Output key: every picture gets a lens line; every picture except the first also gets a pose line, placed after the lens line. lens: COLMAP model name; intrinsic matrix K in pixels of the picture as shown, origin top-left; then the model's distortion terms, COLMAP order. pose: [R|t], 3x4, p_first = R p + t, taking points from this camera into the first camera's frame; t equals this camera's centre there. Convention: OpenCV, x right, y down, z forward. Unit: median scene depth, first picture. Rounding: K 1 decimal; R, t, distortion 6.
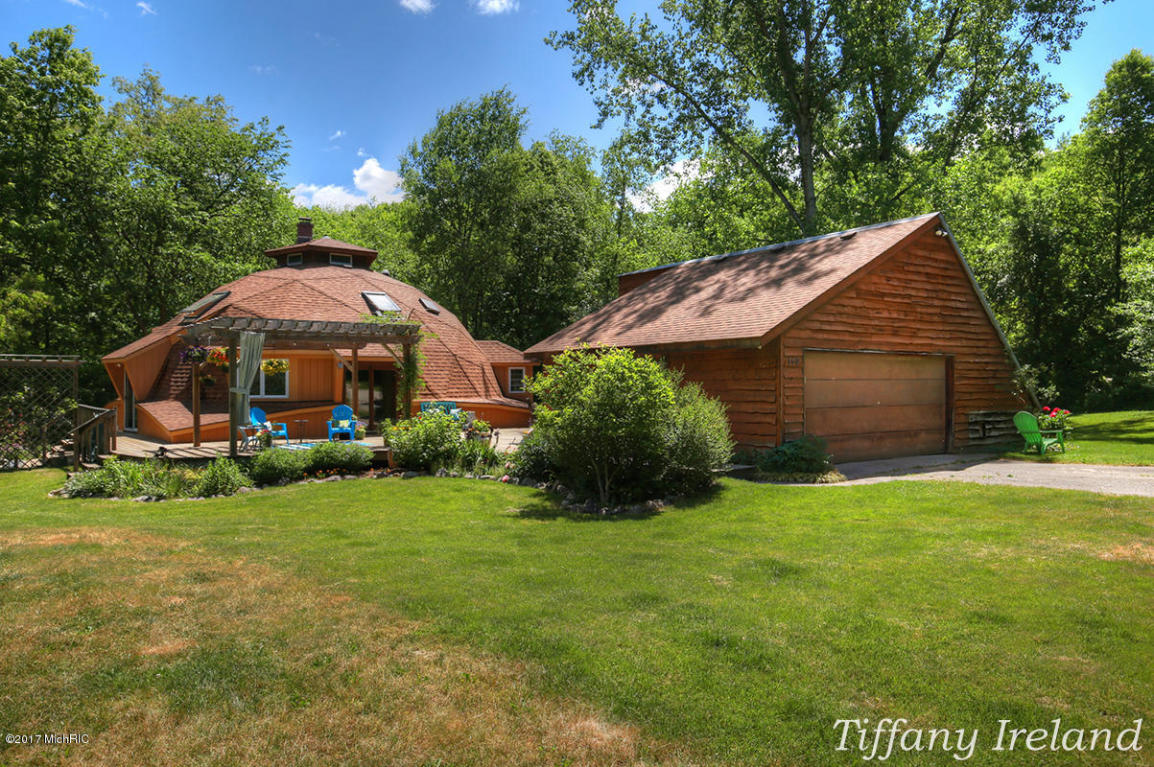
lens RADIAL K [[767.6, 0, 577.0], [0, 767.6, 383.5], [0, 0, 1]] dist [-0.003301, -0.001581]
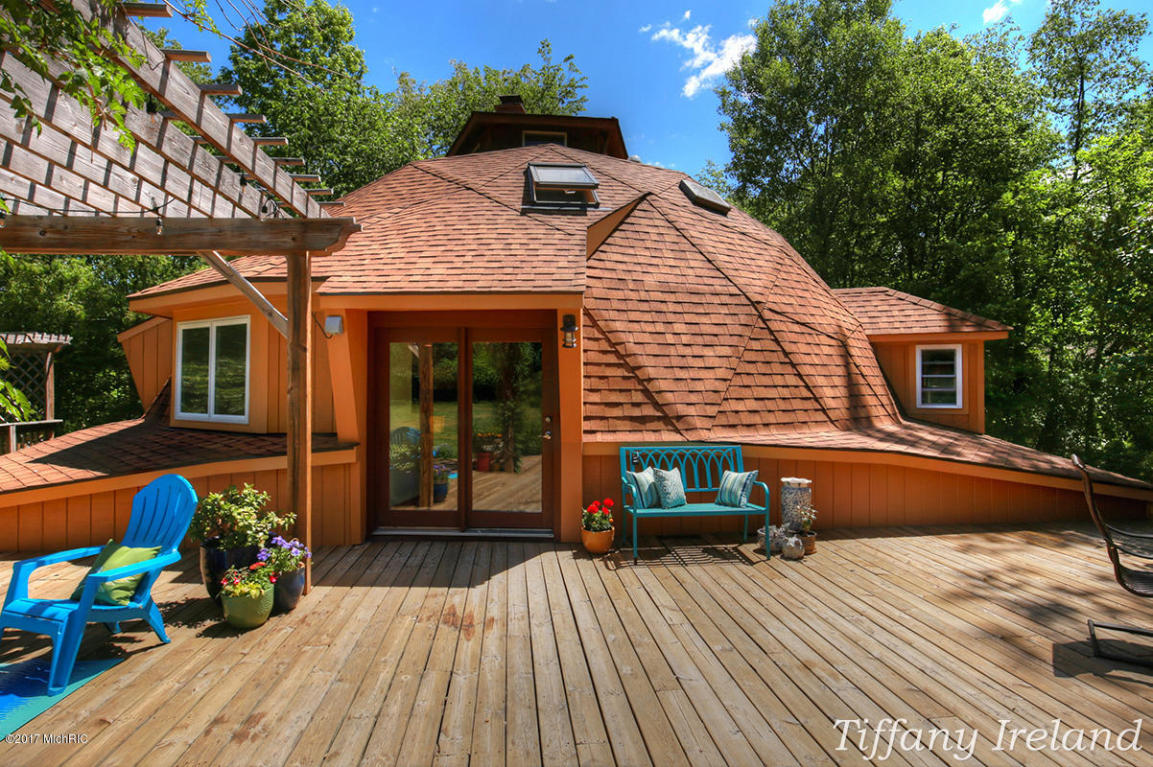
lens RADIAL K [[593.8, 0, 576.5], [0, 593.8, 383.5], [0, 0, 1]] dist [-0.041248, 0.000014]
pose [[0.843241, 0.003692, -0.537524, -0.089260], [-0.004427, 0.999990, -0.000076, -0.000200], [0.537518, 0.002444, 0.843249, 0.779240]]
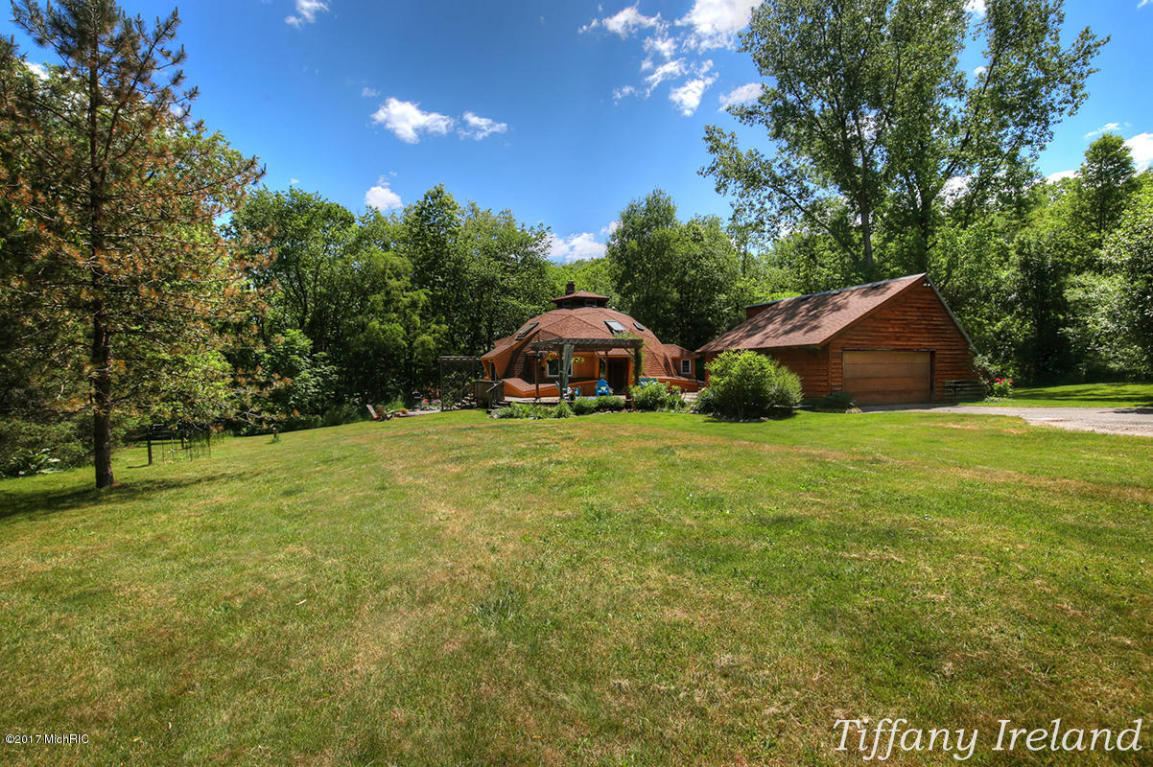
lens RADIAL K [[528.0, 0, 576.5], [0, 528.0, 383.5], [0, 0, 1]] dist [-0.040102, -0.000225]
pose [[0.968665, -0.001410, -0.248366, -0.024069], [0.007599, 0.999684, 0.023961, 0.004557], [0.248253, -0.025098, 0.968370, -0.297450]]
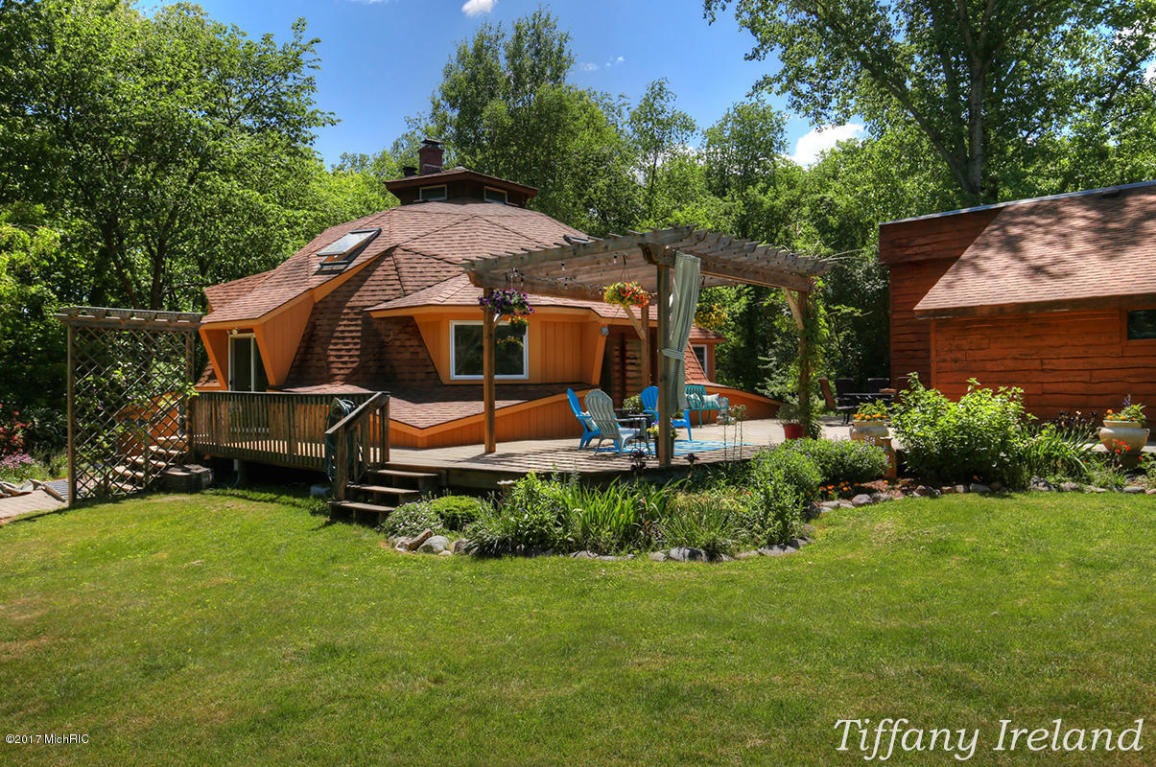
lens RADIAL K [[768.9, 0, 578.0], [0, 768.9, 383.5], [0, 0, 1]] dist [-0.003301, -0.001581]
pose [[0.983508, -0.006437, 0.180750, -0.418492], [0.006035, 0.999978, 0.002776, 0.020035], [-0.180763, -0.001640, 0.983525, 0.292819]]
